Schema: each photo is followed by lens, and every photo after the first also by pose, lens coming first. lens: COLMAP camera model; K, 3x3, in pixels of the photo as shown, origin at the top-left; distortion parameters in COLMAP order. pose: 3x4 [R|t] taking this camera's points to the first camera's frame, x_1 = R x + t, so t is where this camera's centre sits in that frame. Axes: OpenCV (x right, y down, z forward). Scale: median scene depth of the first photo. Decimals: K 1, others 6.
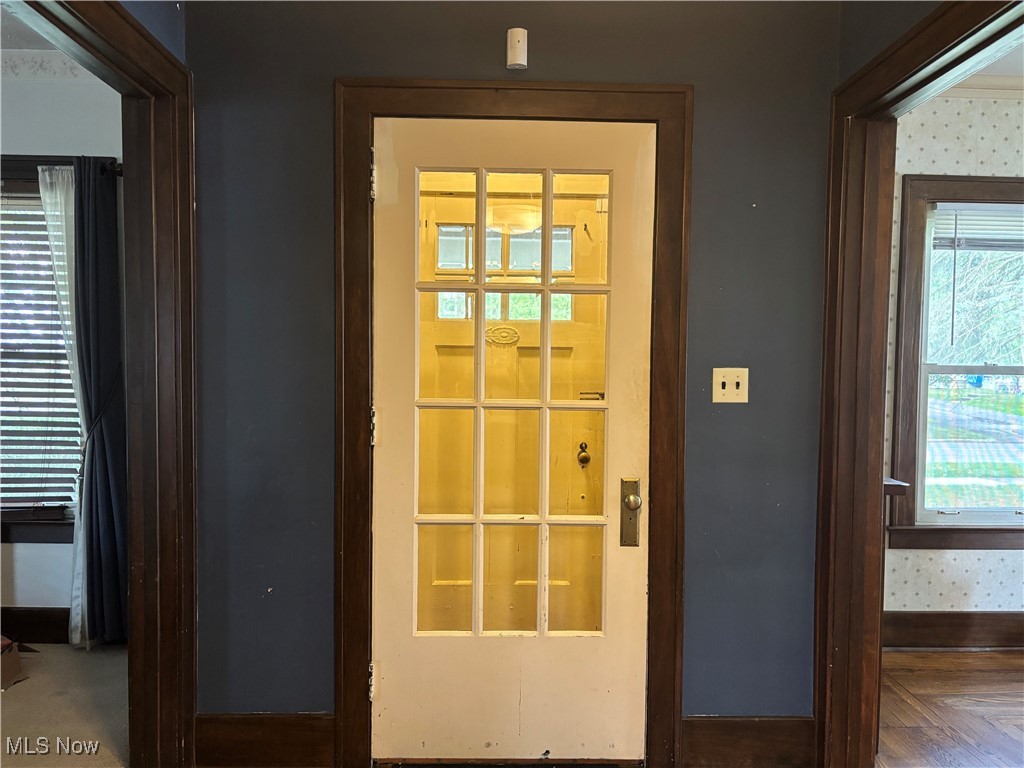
lens RADIAL K [[764.1, 0, 514.9], [0, 764.1, 384.2], [0, 0, 1]] dist [0.023788, -0.010175]
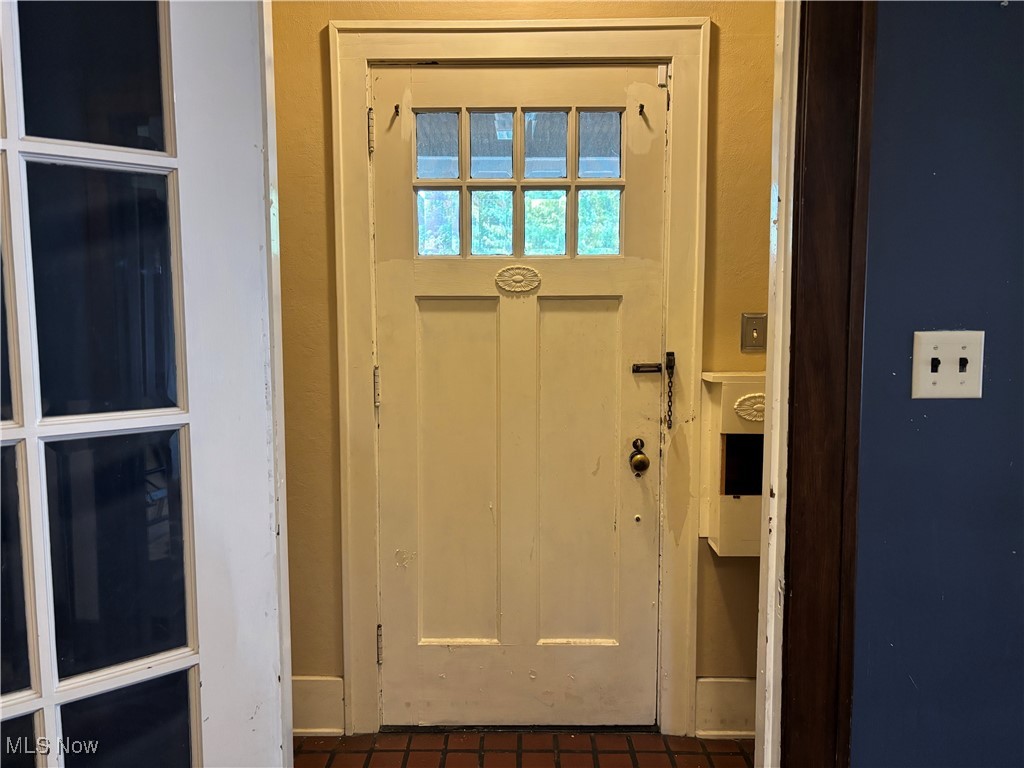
lens RADIAL K [[764.1, 0, 510.4], [0, 764.1, 388.6], [0, 0, 1]] dist [0.023788, -0.010175]
pose [[0.999022, -0.008579, -0.043377, 0.007852], [0.011576, 0.997527, 0.069324, -0.016442], [0.042675, -0.069758, 0.996651, 0.359033]]
